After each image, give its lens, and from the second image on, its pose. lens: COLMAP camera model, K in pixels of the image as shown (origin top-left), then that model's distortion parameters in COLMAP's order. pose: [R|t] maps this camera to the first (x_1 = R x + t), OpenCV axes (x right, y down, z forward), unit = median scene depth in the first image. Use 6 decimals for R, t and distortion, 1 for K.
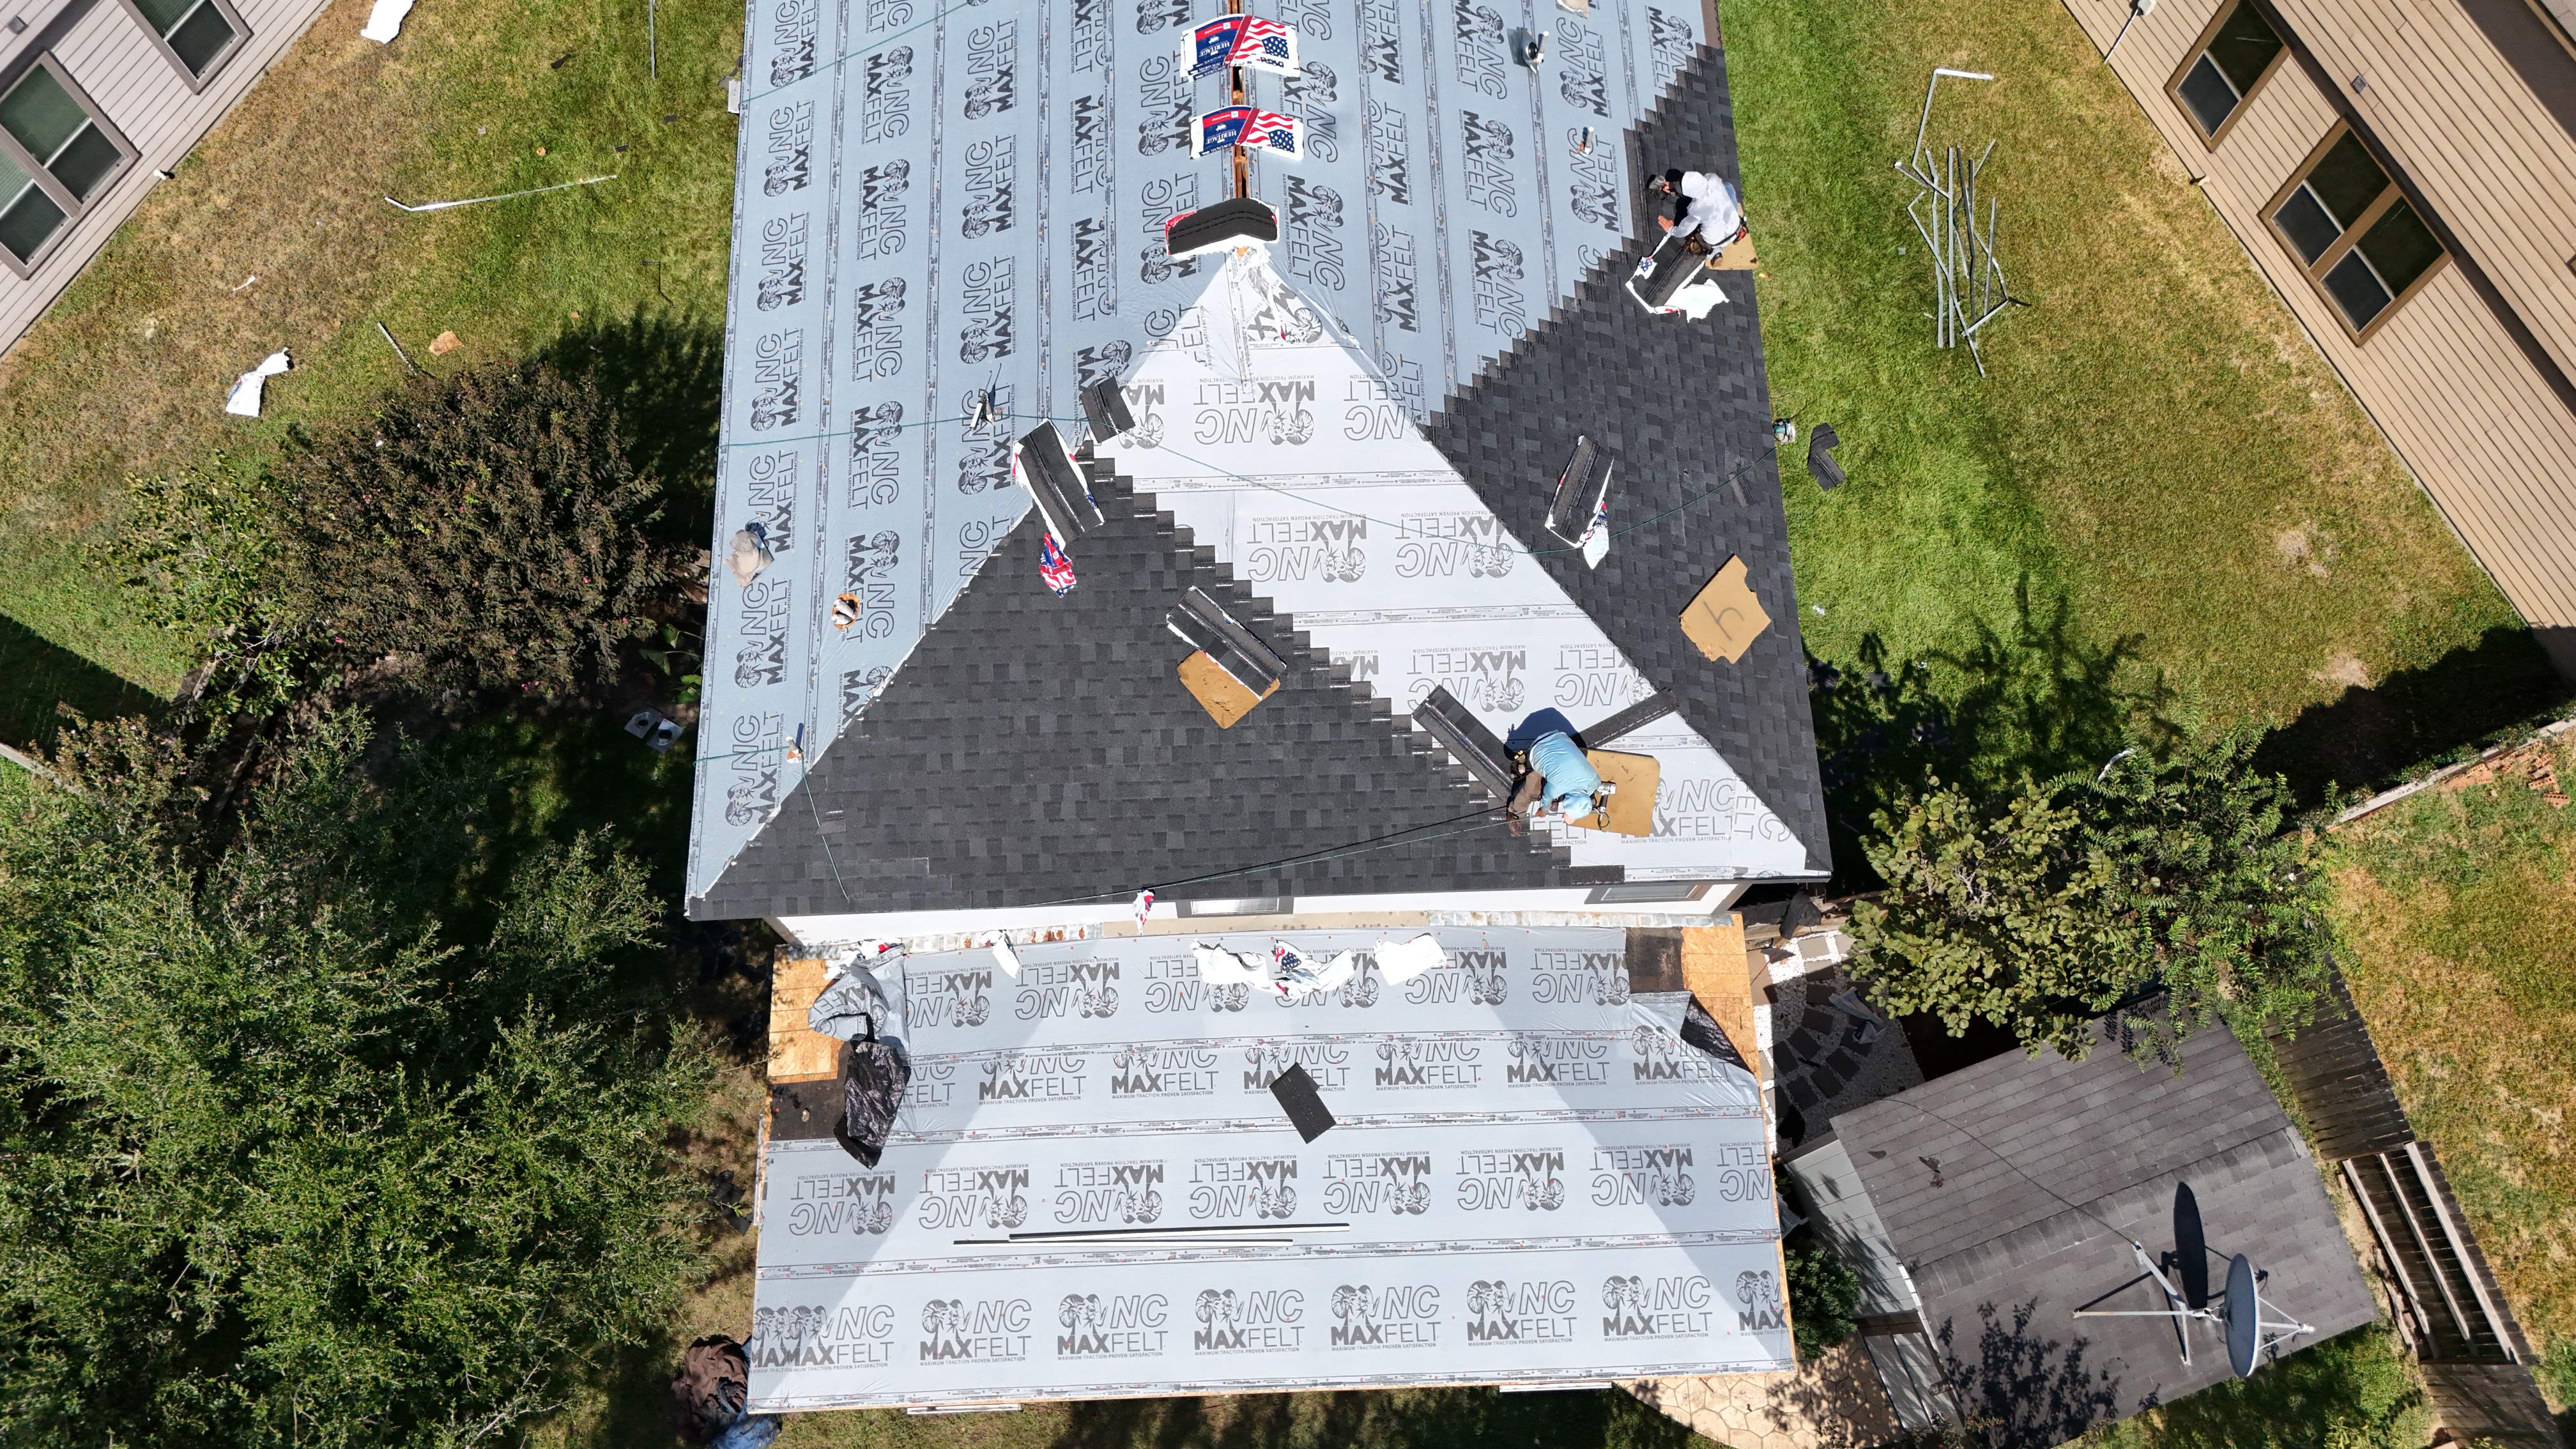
lens RADIAL K [[1887.9, 0, 1288.0], [0, 1887.9, 724.5], [0, 0, 1]] dist [0.075401, -0.070938]
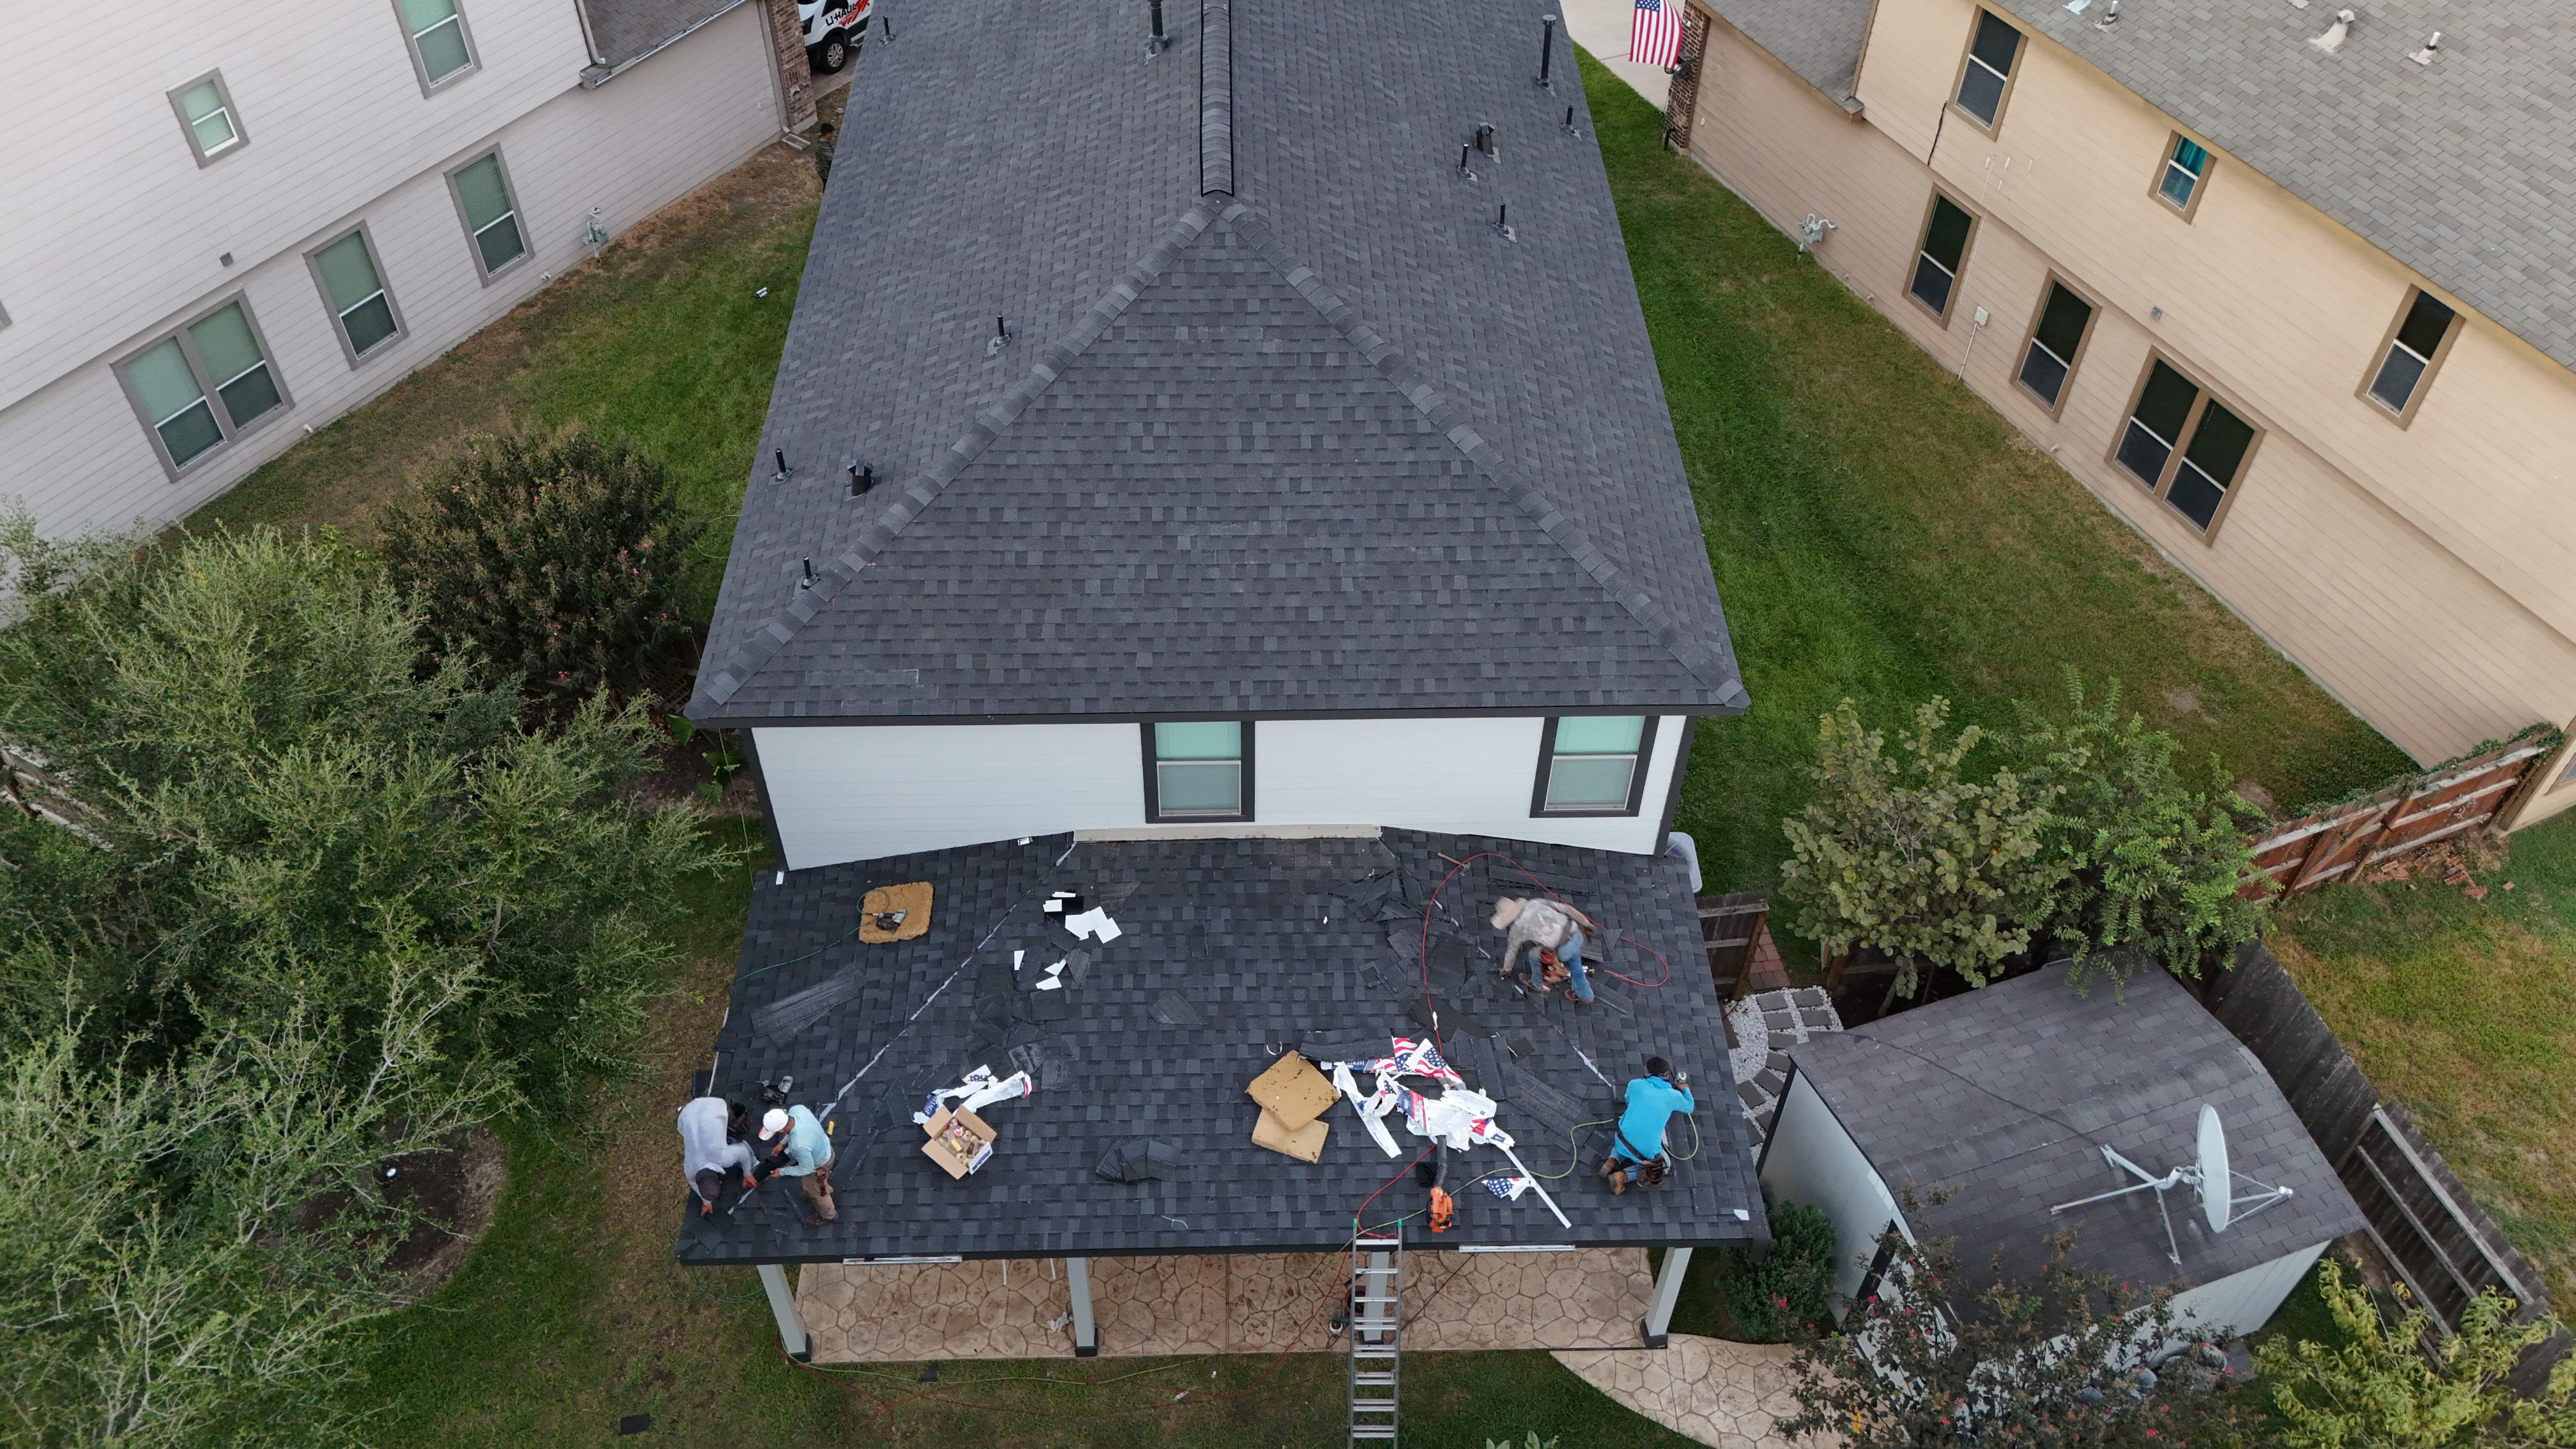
lens RADIAL K [[1902.3, 0, 1288.0], [0, 1902.3, 724.5], [0, 0, 1]] dist [0.055837, -0.045425]
pose [[0.999955, 0.006413, -0.007008, 0.027954], [-0.008735, 0.910687, -0.413005, 0.483407], [0.003733, 0.413048, 0.910702, 0.008150]]
